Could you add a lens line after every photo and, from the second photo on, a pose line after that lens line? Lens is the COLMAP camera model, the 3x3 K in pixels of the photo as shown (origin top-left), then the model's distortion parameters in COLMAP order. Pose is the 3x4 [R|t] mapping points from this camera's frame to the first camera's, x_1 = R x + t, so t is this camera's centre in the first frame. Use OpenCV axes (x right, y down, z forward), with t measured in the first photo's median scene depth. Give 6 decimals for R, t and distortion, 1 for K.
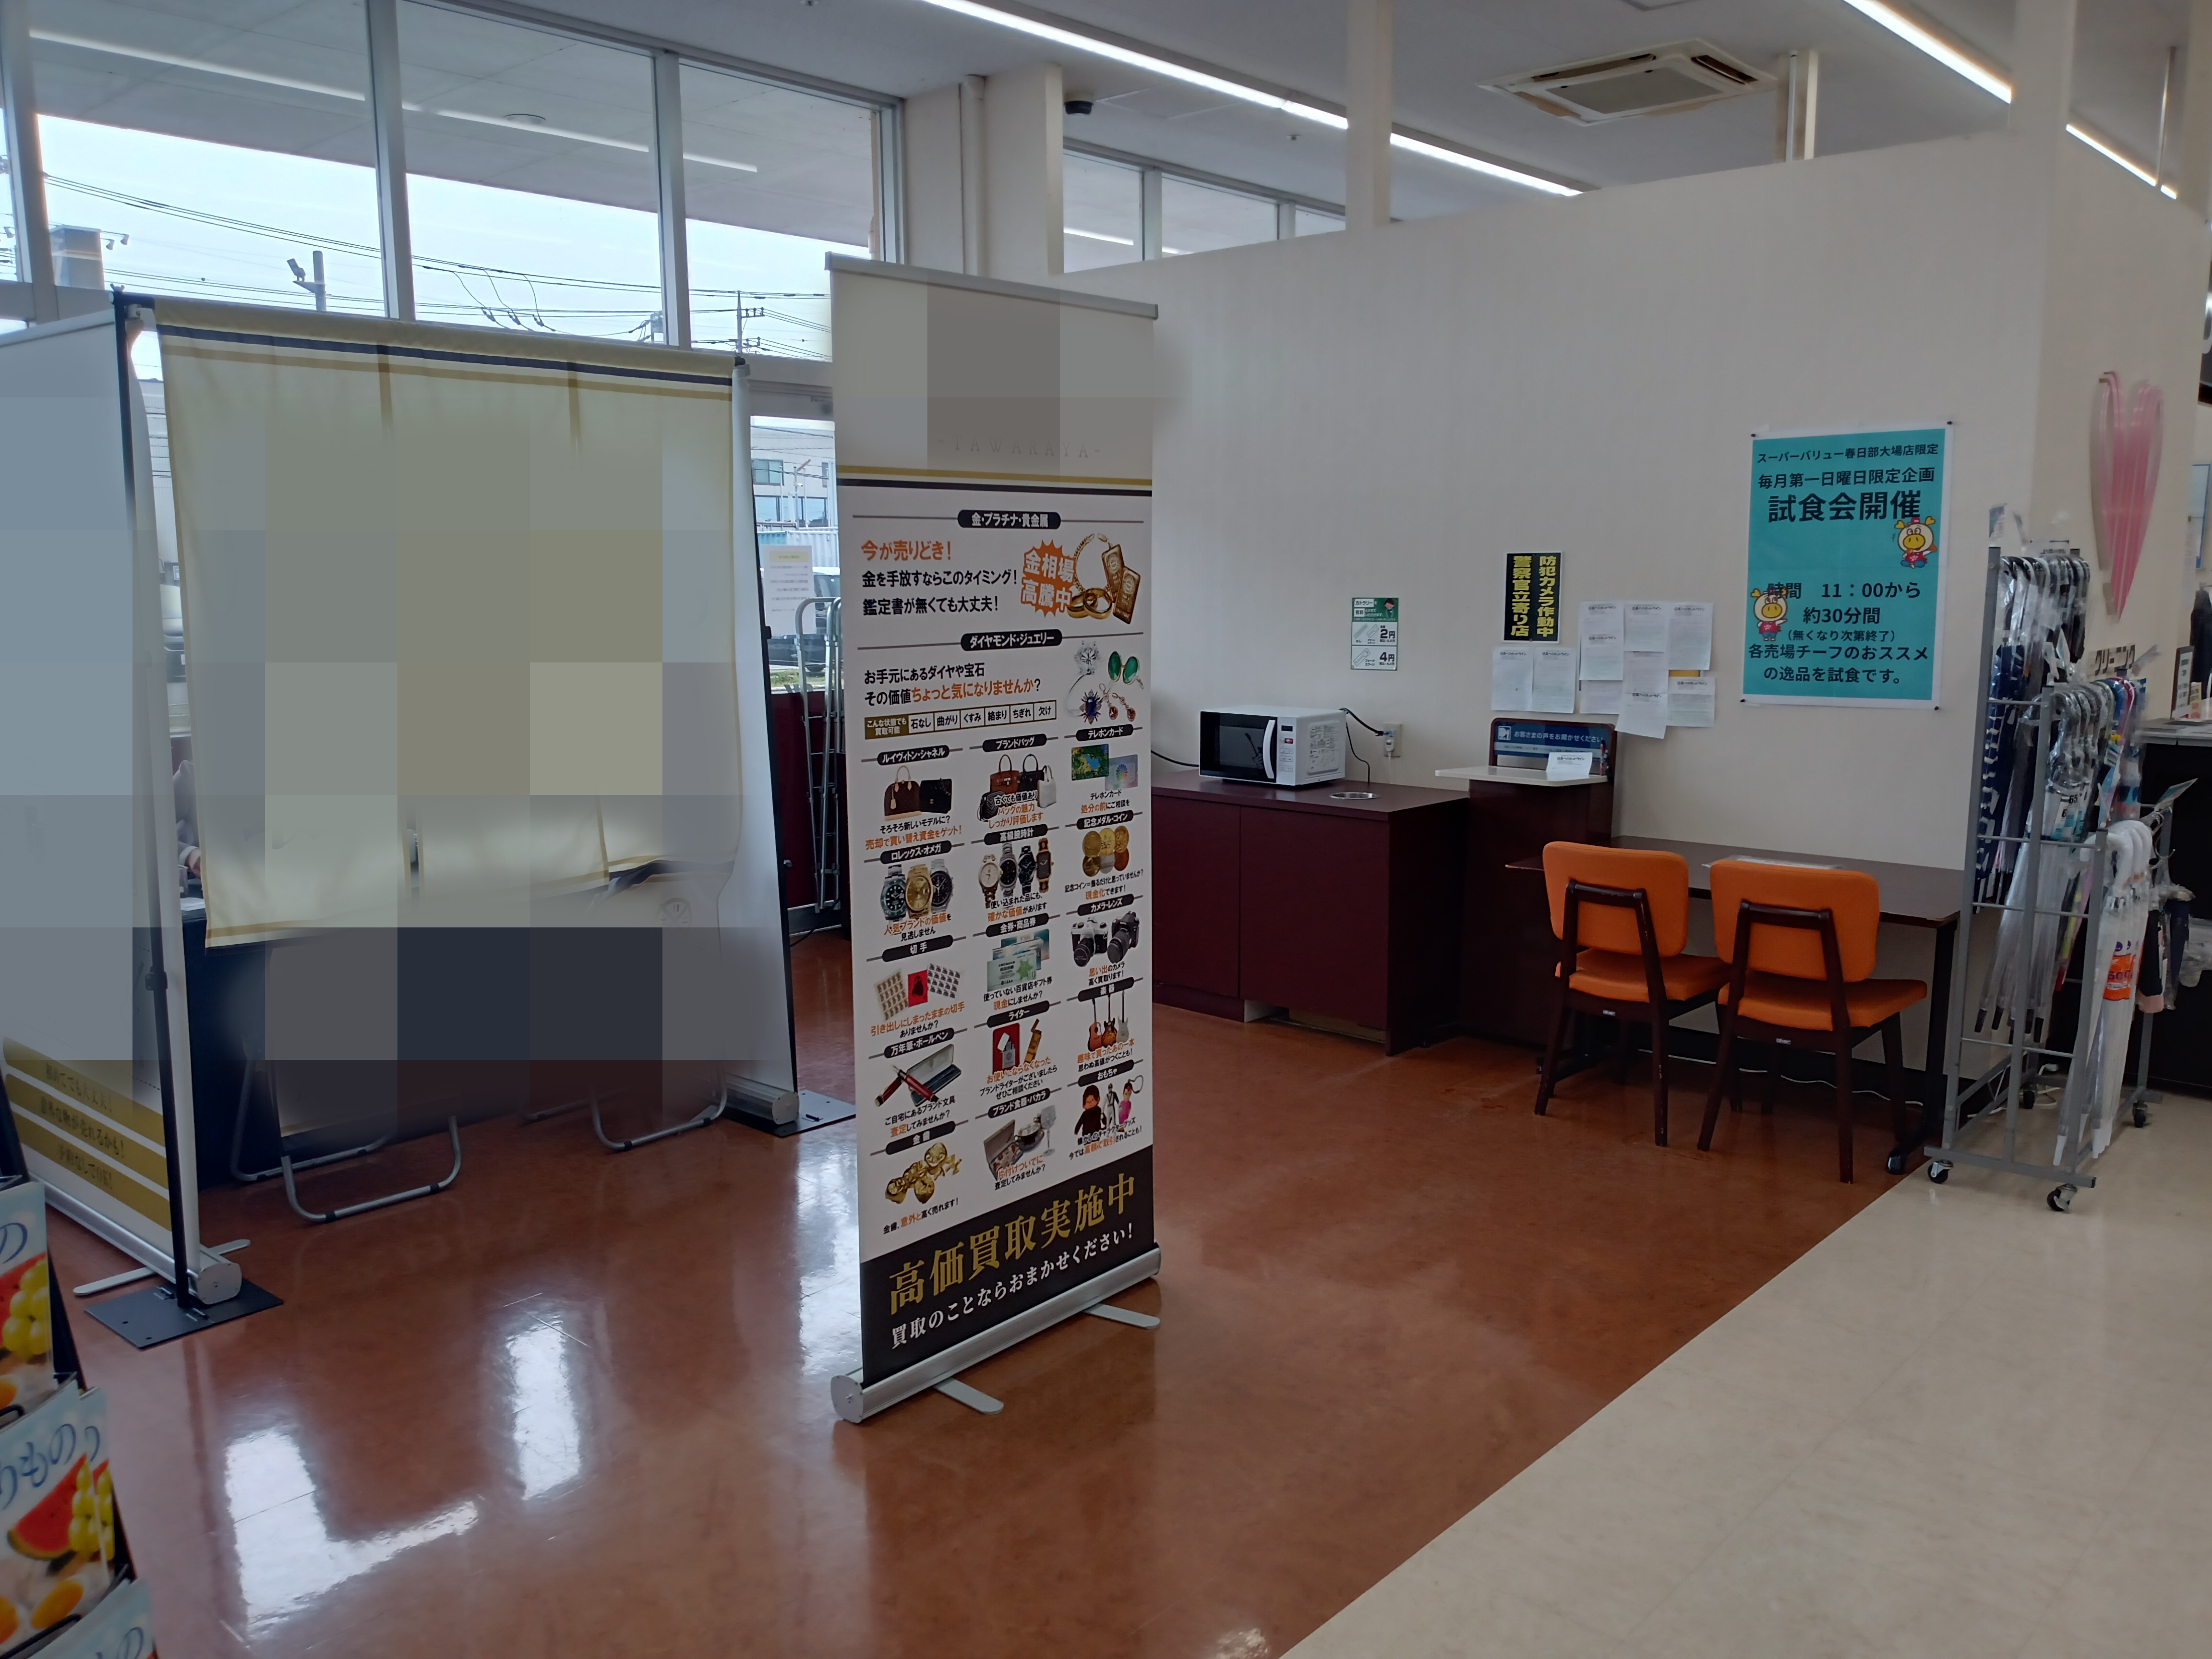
lens RADIAL K [[1765.3, 0, 1106.0], [0, 1765.3, 829.5], [0, 0, 1]] dist [0.111939, -0.228242]
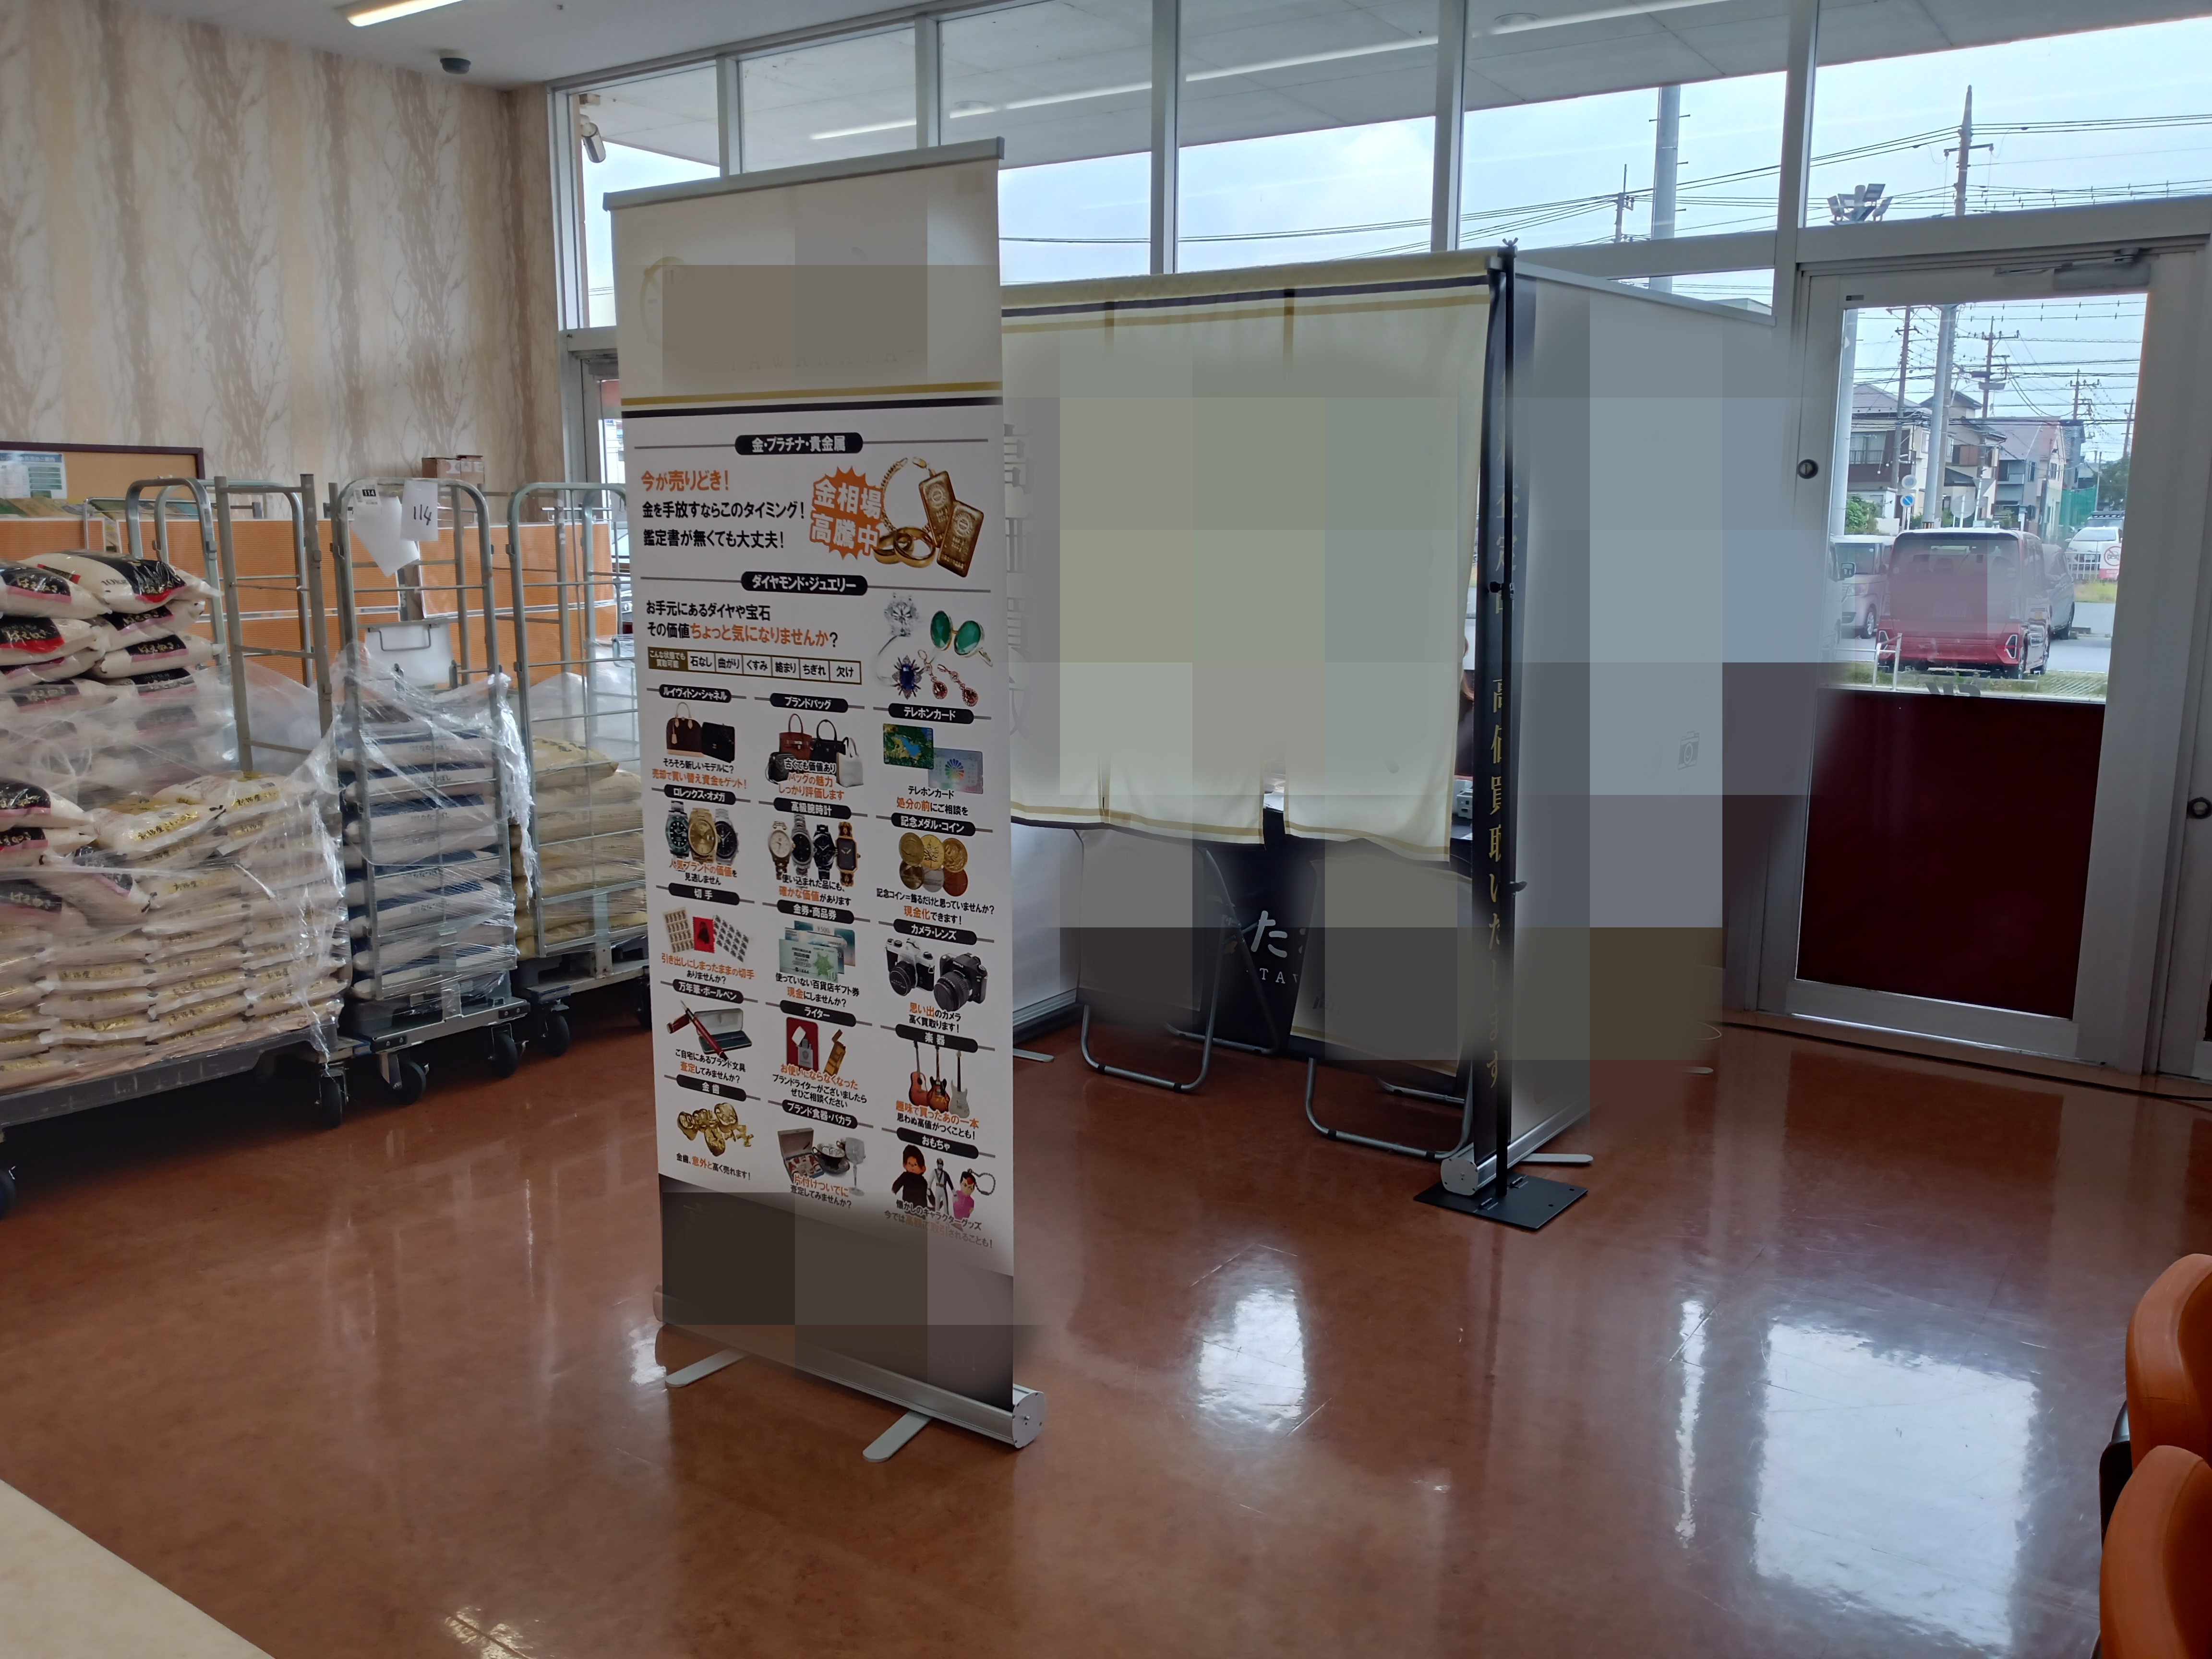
lens RADIAL K [[1765.3, 0, 1106.0], [0, 1765.3, 829.5], [0, 0, 1]] dist [0.111939, -0.228242]
pose [[0.125837, 0.177266, -0.976085, 0.820030], [-0.156545, 0.975127, 0.156910, -0.146402], [0.979622, 0.133057, 0.150457, 1.009826]]
